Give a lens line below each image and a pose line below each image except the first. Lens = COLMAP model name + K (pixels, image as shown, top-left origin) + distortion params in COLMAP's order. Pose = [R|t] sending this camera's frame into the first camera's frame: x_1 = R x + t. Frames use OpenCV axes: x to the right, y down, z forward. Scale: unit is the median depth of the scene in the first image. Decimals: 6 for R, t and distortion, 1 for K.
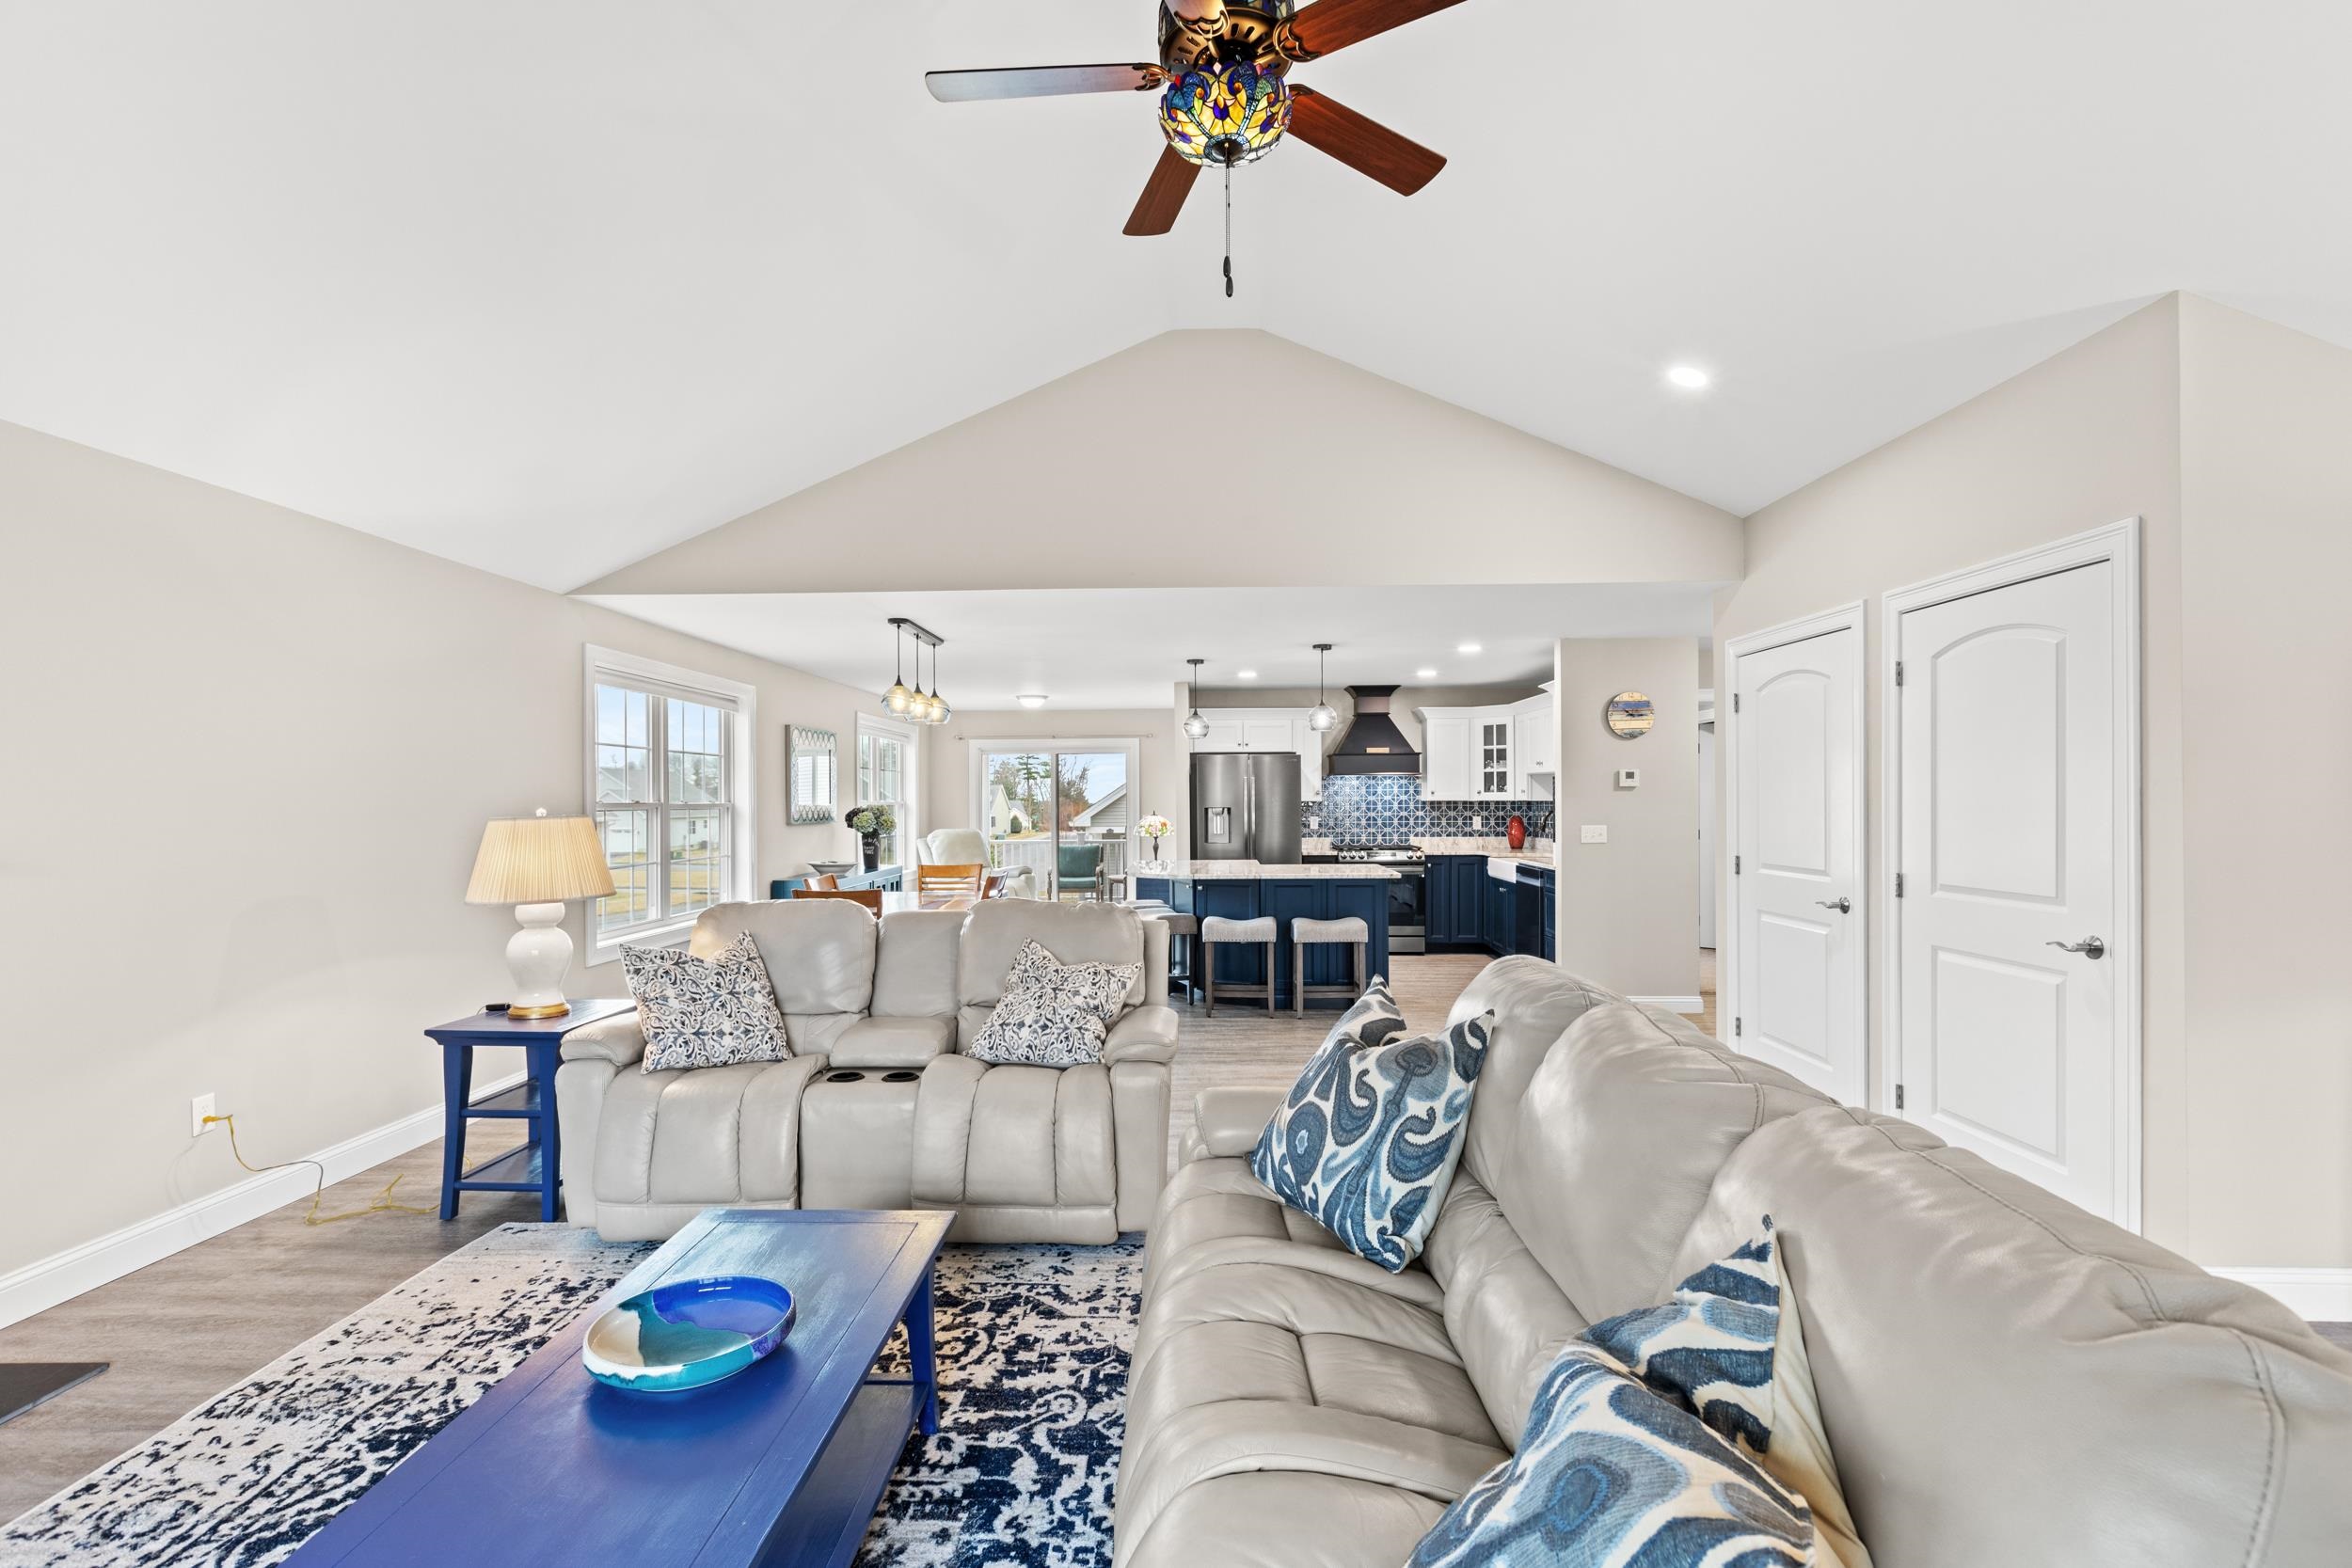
lens RADIAL K [[1118.3, 0, 1165.8], [0, 1118.3, 801.2], [0, 0, 1]] dist [-0.002279, -0.000124]
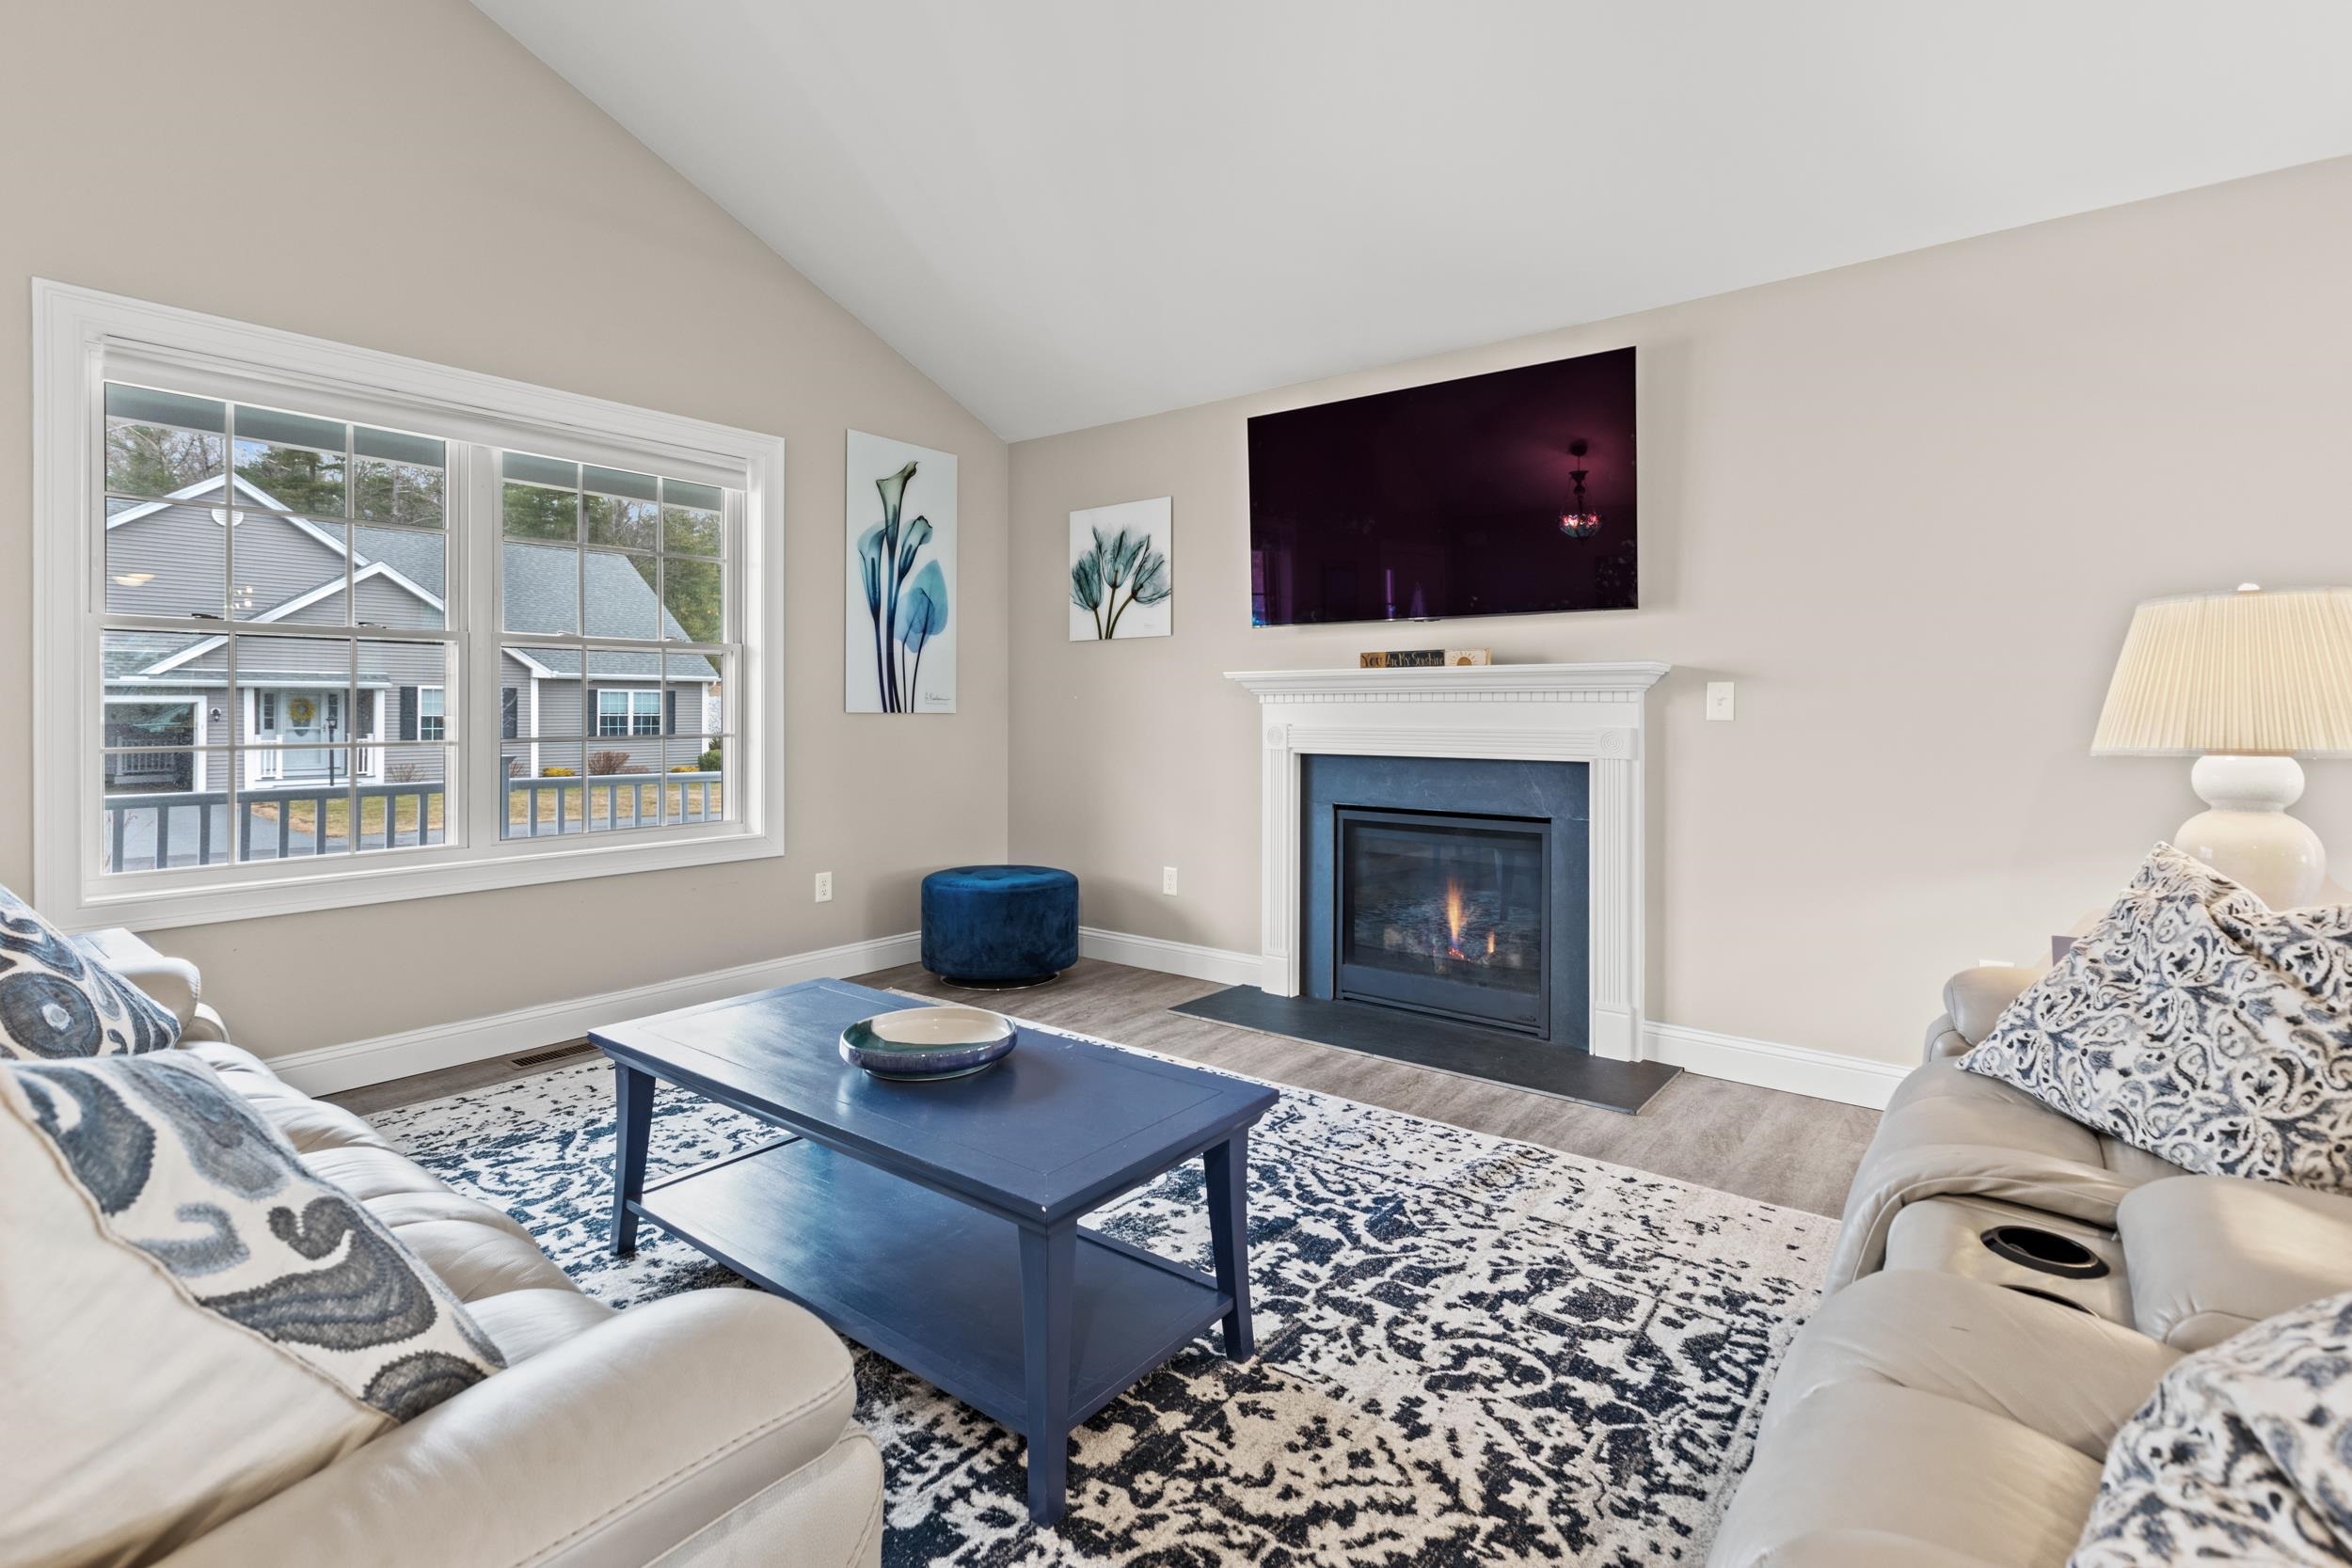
lens RADIAL K [[1103.0, 0, 1172.7], [0, 1103.0, 710.8], [0, 0, 1]] dist [0.013446, 0.000108]
pose [[-0.608531, 0.002603, -0.793526, 0.230624], [0.002394, 0.999996, 0.001444, 0.102340], [0.793526, -0.001020, -0.608535, 1.372095]]
